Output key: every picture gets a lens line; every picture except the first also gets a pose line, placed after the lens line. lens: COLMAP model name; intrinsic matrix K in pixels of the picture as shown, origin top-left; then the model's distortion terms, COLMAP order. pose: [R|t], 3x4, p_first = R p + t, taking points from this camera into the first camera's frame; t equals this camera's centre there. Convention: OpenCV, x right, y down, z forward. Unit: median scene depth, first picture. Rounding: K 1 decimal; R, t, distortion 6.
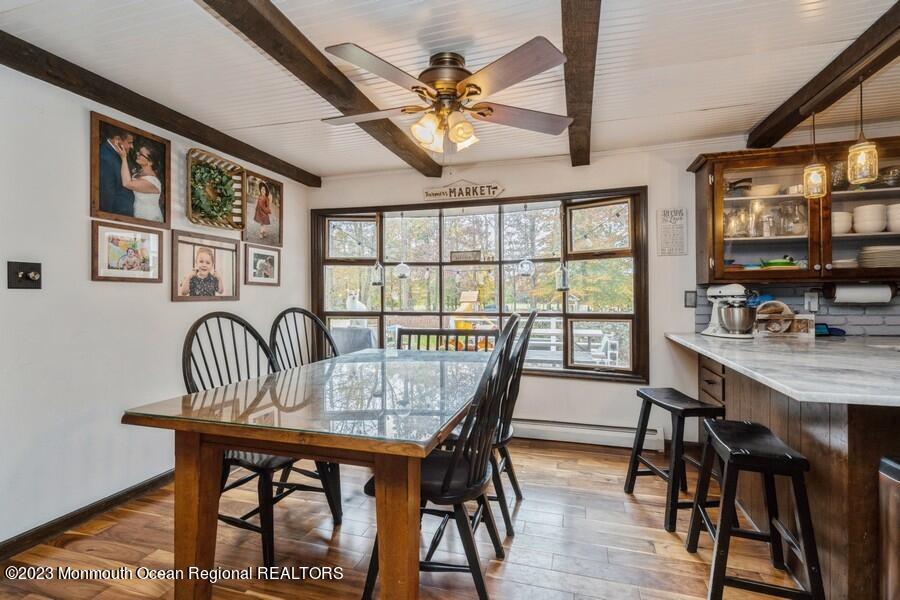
lens RADIAL K [[424.1, 0, 451.8], [0, 424.1, 294.0], [0, 0, 1]] dist [-0.004593, 0.000447]
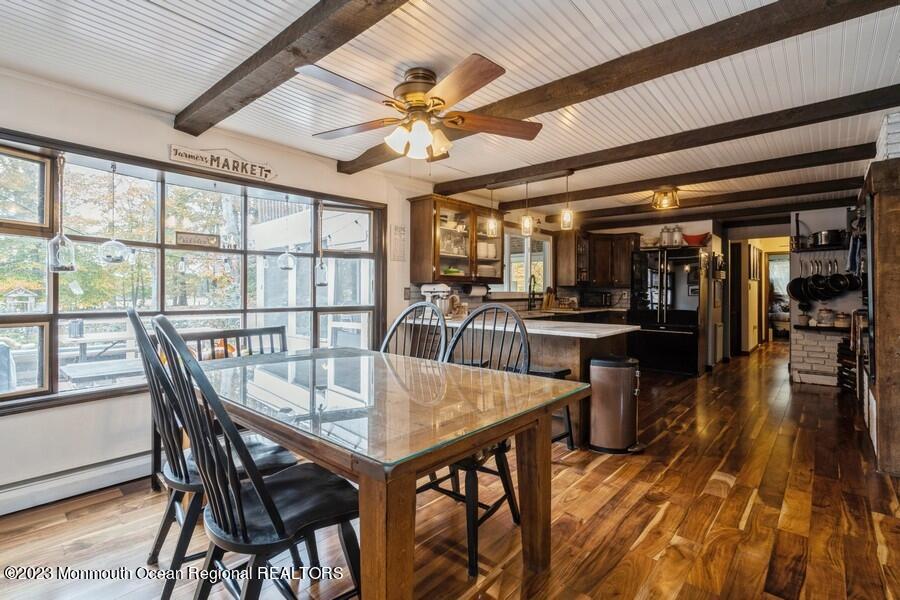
lens RADIAL K [[424.1, 0, 450.1], [0, 424.1, 291.2], [0, 0, 1]] dist [-0.004593, 0.000447]
pose [[0.427351, 0.007776, 0.904052, -0.678437], [-0.010322, 0.999940, -0.003722, 0.008579], [-0.904027, -0.007741, 0.427406, 0.316891]]
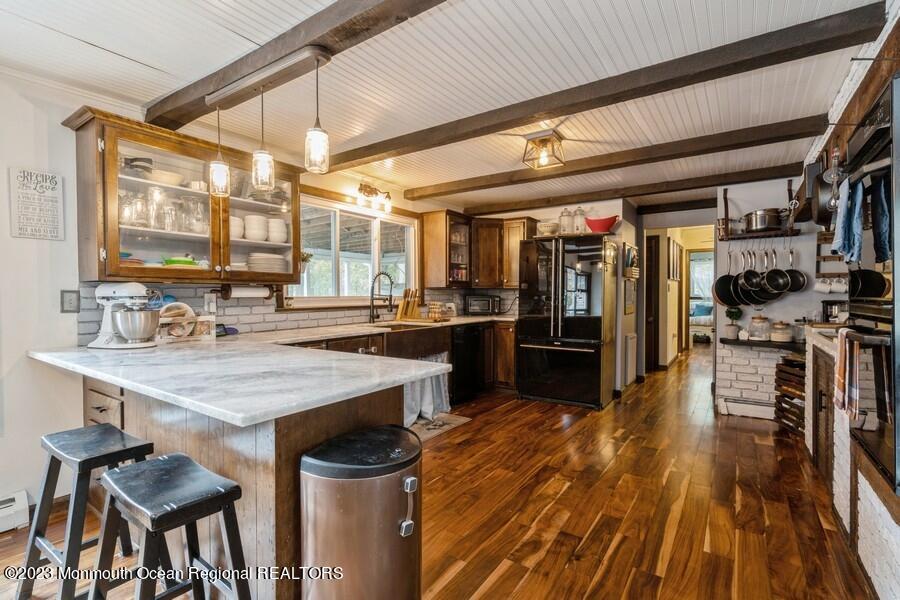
lens RADIAL K [[424.1, 0, 447.0], [0, 424.1, 304.1], [0, 0, 1]] dist [-0.004593, 0.000447]
pose [[0.310691, -0.015543, 0.950384, 0.074986], [-0.004060, 0.999835, 0.017679, 0.000890], [-0.950502, -0.009351, 0.310577, 0.161801]]
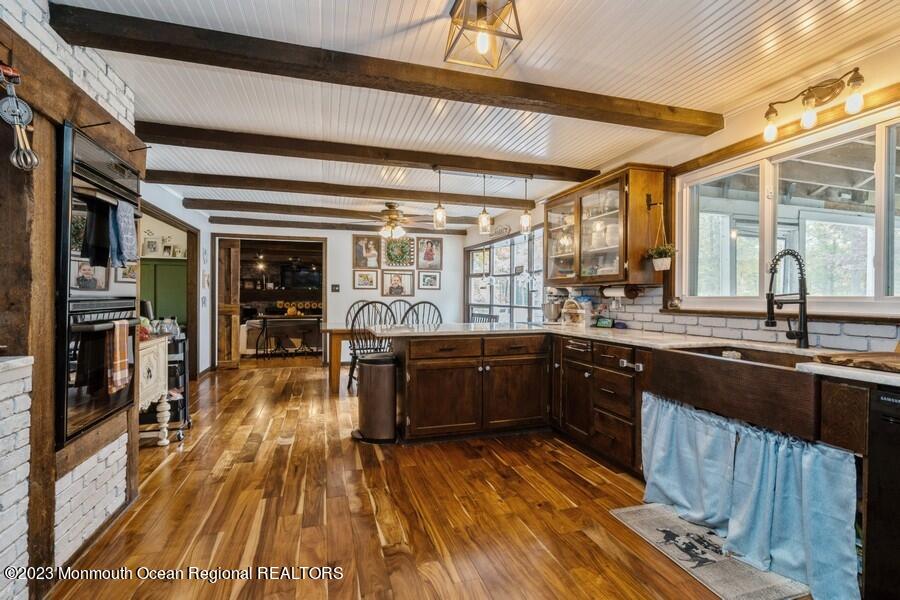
lens RADIAL K [[424.1, 0, 447.8], [0, 424.1, 300.8], [0, 0, 1]] dist [-0.004593, 0.000447]
pose [[0.543615, 0.016752, -0.839167, 1.610537], [-0.001507, 0.999819, 0.018982, -0.005182], [0.839333, -0.009054, 0.543542, -0.084344]]
